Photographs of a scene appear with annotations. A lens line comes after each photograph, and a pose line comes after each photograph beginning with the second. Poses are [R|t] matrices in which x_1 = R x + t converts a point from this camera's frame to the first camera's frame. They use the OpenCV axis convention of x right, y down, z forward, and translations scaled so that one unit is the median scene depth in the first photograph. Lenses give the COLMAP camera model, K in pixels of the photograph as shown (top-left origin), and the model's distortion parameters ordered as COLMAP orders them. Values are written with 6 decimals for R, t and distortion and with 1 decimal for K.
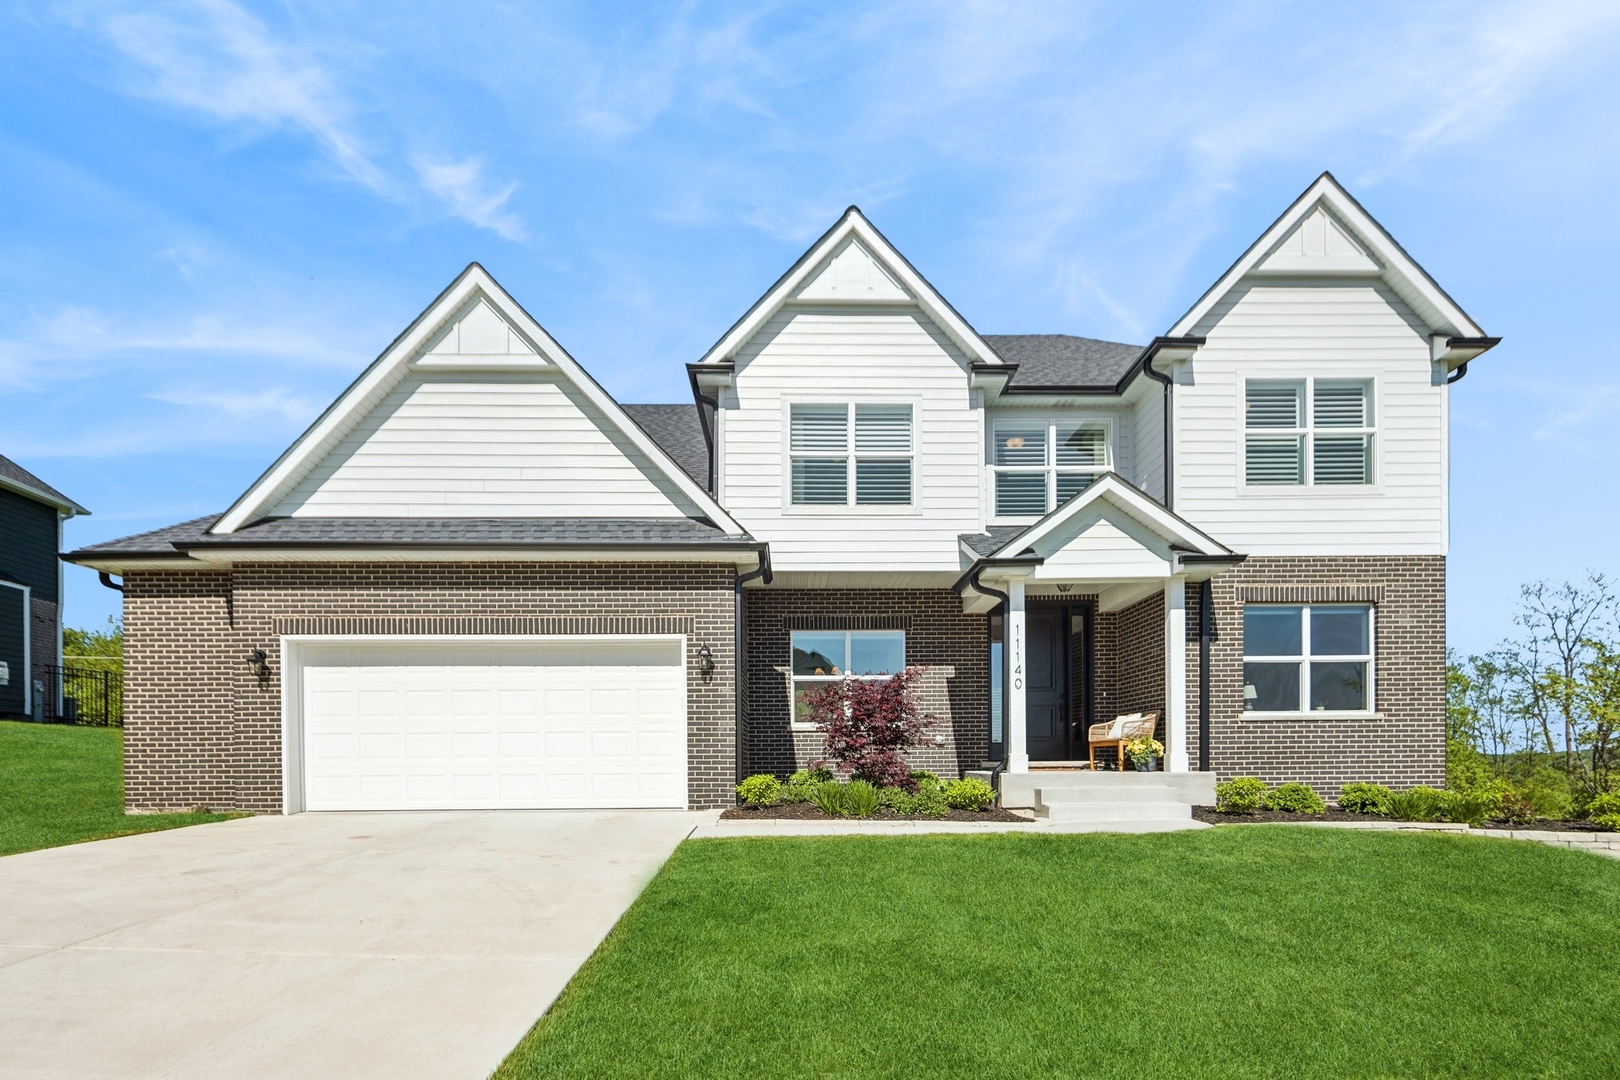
lens RADIAL K [[829.4, 0, 808.2], [0, 829.4, 538.4], [0, 0, 1]] dist [-0.000362, -0.001730]
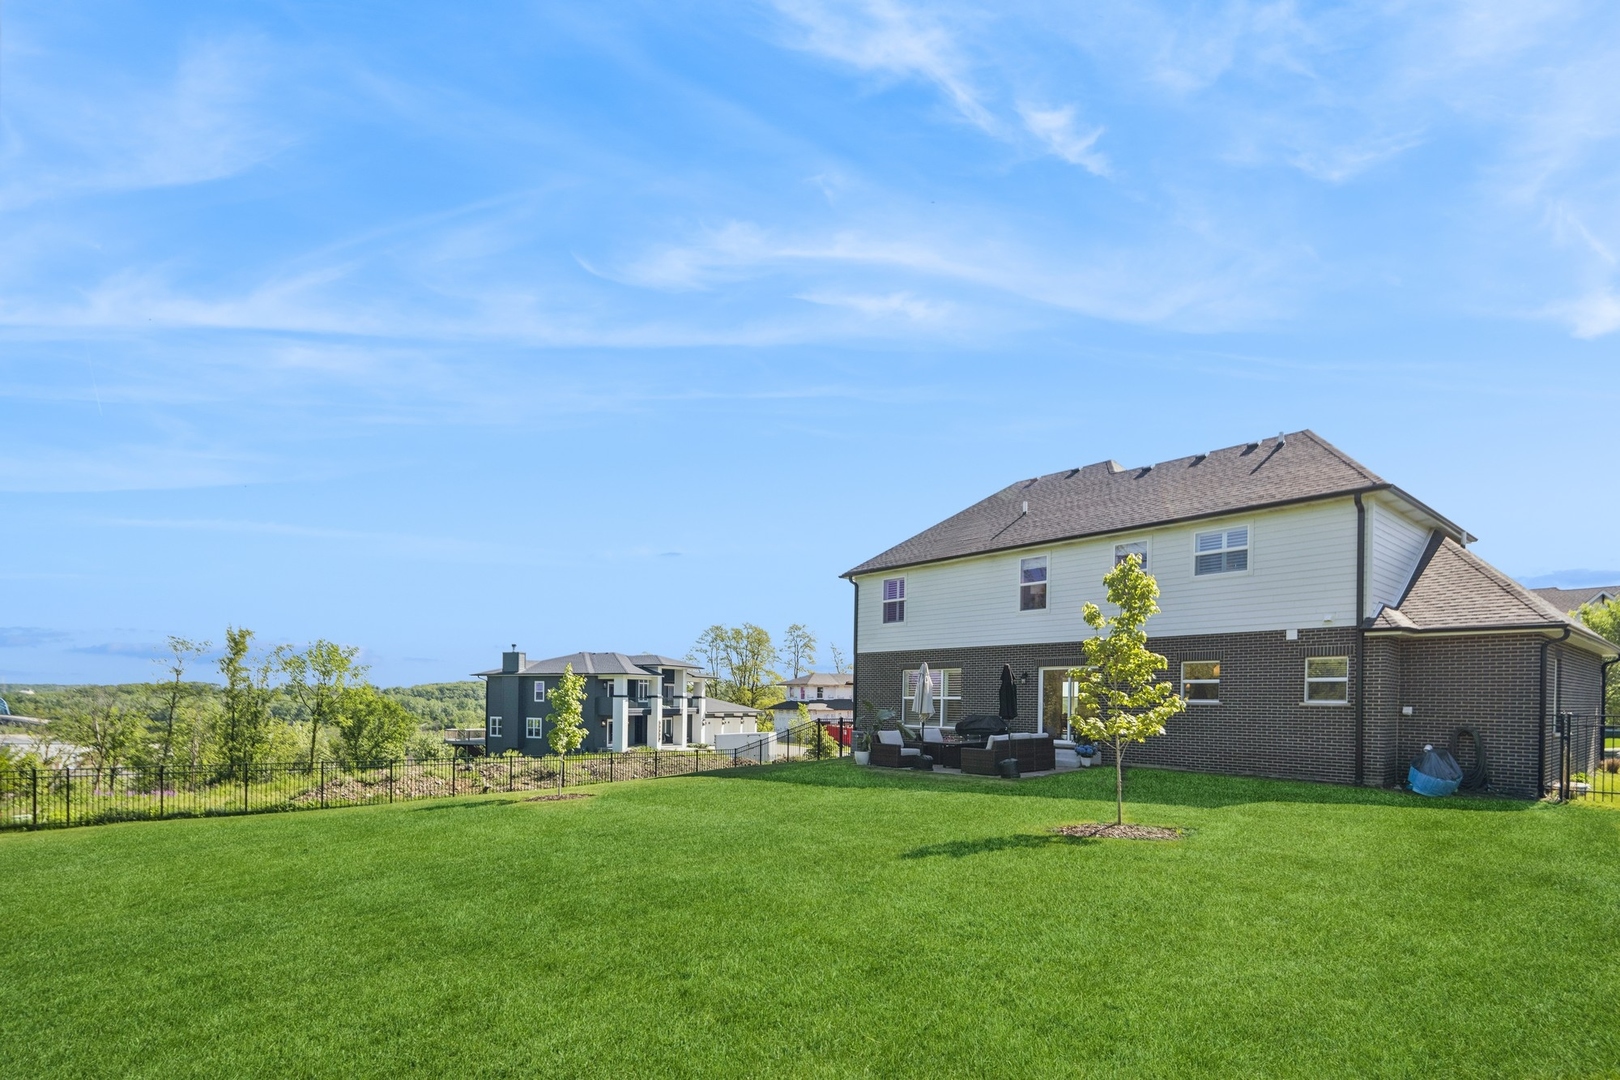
lens RADIAL K [[785.2, 0, 814.2], [0, 785.2, 554.7], [0, 0, 1]] dist [0.002217, -0.001773]
pose [[0.999751, 0.022238, -0.002099, -0.757473], [-0.022235, 0.999752, 0.001261, 0.203011], [0.002127, -0.001214, 0.999997, -0.149156]]
